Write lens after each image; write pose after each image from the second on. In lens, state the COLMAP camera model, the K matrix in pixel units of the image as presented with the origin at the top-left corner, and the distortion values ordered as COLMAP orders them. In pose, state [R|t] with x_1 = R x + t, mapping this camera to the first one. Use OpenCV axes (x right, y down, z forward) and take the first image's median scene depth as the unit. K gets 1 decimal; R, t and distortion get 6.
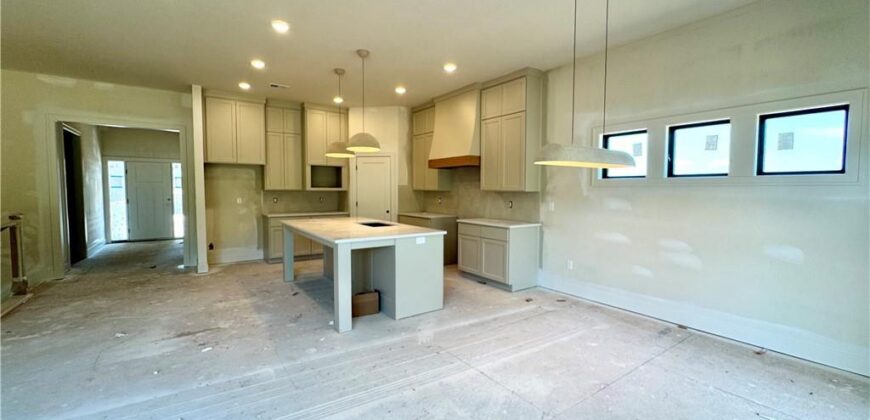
lens RADIAL K [[350.3, 0, 434.9], [0, 350.3, 208.4], [0, 0, 1]] dist [-0.003321, 0.000521]
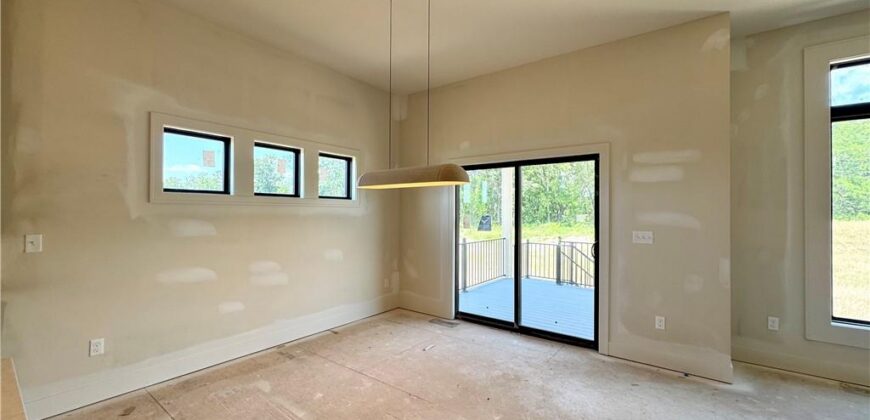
lens RADIAL K [[350.3, 0, 434.9], [0, 350.3, 208.4], [0, 0, 1]] dist [-0.003321, 0.000521]
pose [[-0.306178, 0.003100, 0.951969, -0.276415], [0.045409, 0.998904, 0.011352, -0.033281], [-0.950891, 0.046703, -0.305983, 0.633613]]
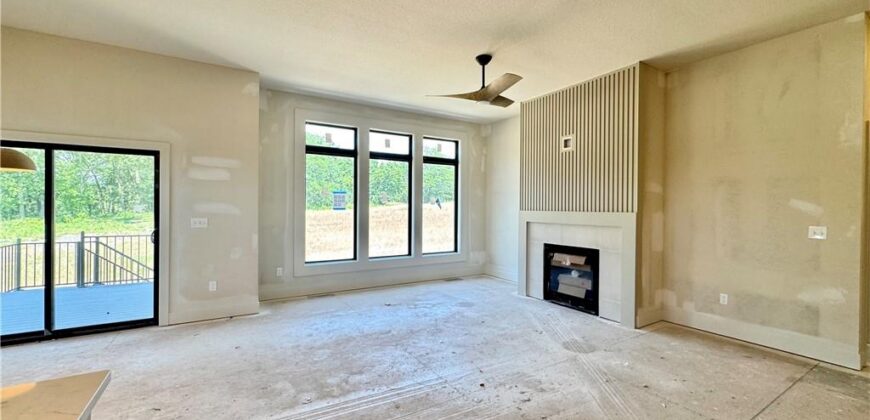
lens RADIAL K [[350.3, 0, 434.9], [0, 350.3, 208.4], [0, 0, 1]] dist [-0.003321, 0.000521]
pose [[-0.997684, -0.012492, 0.066856, -0.388609], [-0.008526, 0.998205, 0.059283, -0.042994], [-0.067477, 0.058576, -0.996000, 0.859600]]
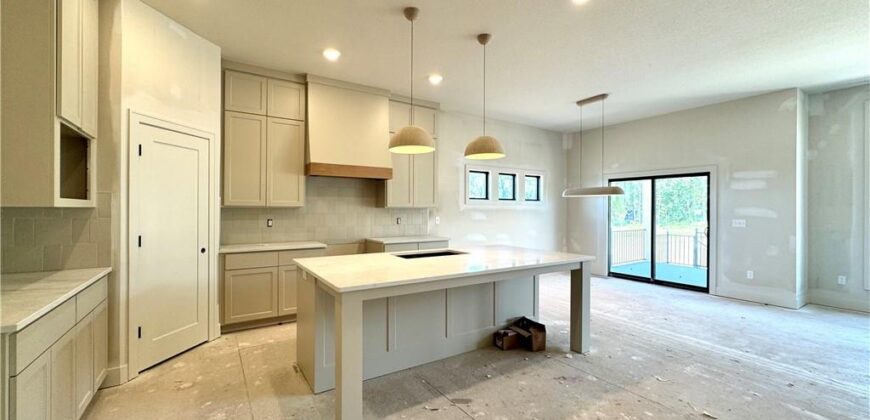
lens RADIAL K [[348.4, 0, 435.3], [0, 348.4, 208.3], [0, 0, 1]] dist [-0.002781, -0.000308]
pose [[0.039558, -0.004371, 0.999208, -0.889161], [0.050700, 0.998711, 0.002361, -0.050709], [-0.997930, 0.050566, 0.039729, 0.960533]]
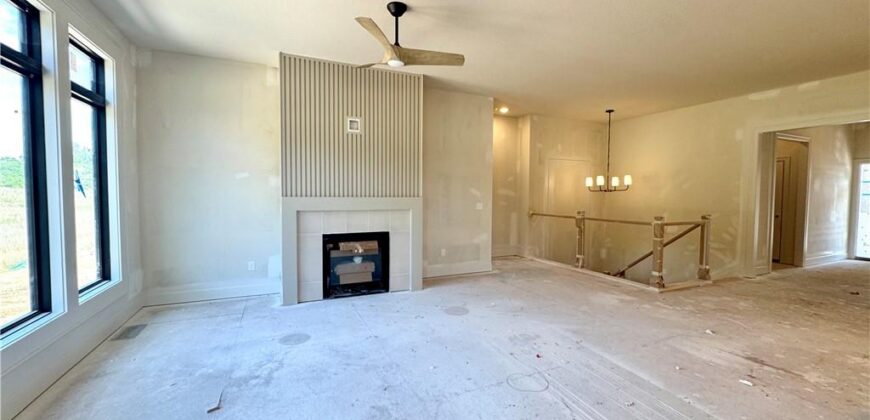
lens RADIAL K [[348.4, 0, 435.3], [0, 348.4, 208.3], [0, 0, 1]] dist [-0.002781, -0.000308]
pose [[-0.187865, 0.036251, -0.981526, 0.187466], [-0.061168, 0.996947, 0.048528, -0.008056], [0.980288, 0.069154, -0.185074, 0.240749]]
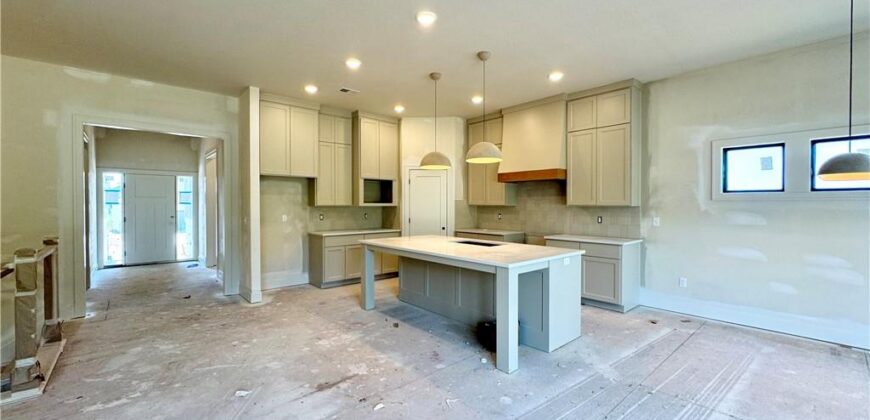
lens RADIAL K [[348.4, 0, 435.3], [0, 348.4, 208.3], [0, 0, 1]] dist [-0.002781, -0.000308]
pose [[0.994241, -0.004796, 0.107063, -0.375450], [0.009363, 0.999066, -0.042190, -0.007893], [-0.106760, 0.042950, 0.993357, 0.113001]]
